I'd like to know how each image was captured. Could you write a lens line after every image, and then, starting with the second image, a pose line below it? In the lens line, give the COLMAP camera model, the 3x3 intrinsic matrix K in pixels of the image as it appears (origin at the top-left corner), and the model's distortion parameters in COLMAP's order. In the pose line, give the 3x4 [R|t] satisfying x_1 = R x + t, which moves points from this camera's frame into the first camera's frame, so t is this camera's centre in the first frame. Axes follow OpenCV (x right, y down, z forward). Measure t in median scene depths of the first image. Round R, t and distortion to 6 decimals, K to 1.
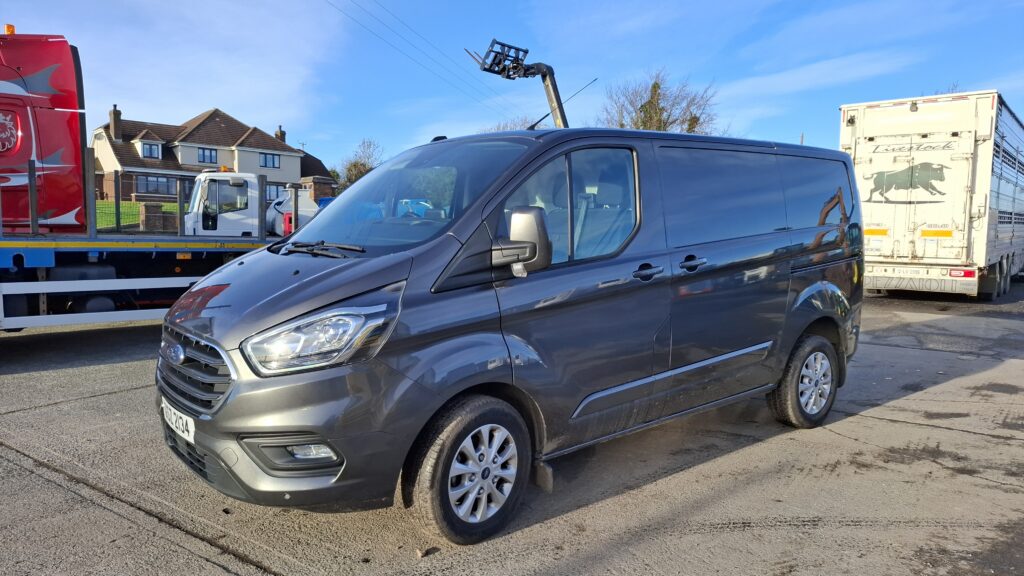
lens RADIAL K [[699.7, 0, 512.0], [0, 699.7, 288.0], [0, 0, 1]] dist [-0.001402, -0.005472]
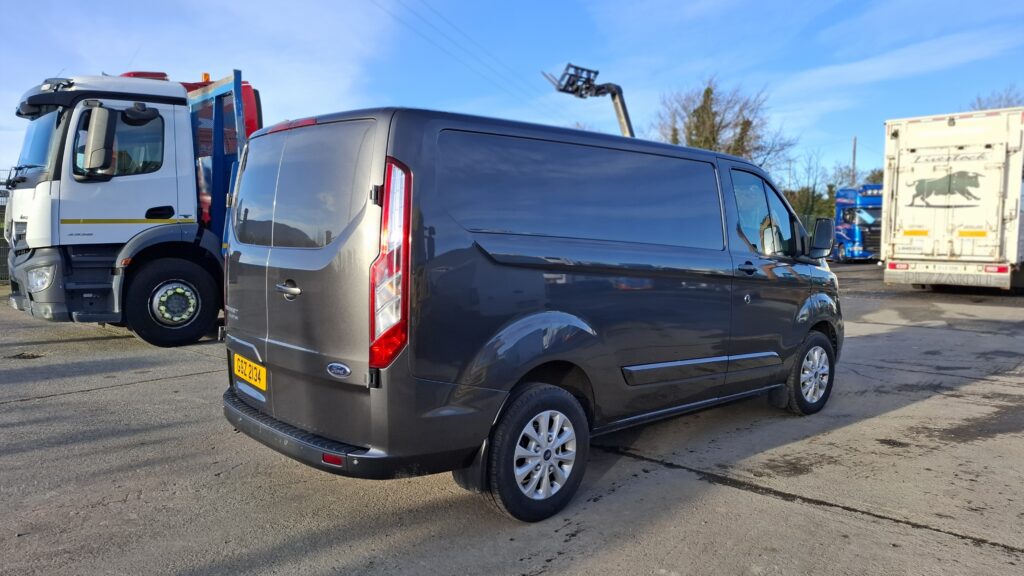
lens RADIAL K [[699.7, 0, 512.0], [0, 699.7, 288.0], [0, 0, 1]] dist [-0.001402, -0.005472]
pose [[0.997772, -0.000756, -0.066715, -0.056996], [0.000441, 0.999989, -0.004736, 0.013813], [0.066718, 0.004696, 0.997761, -0.168108]]
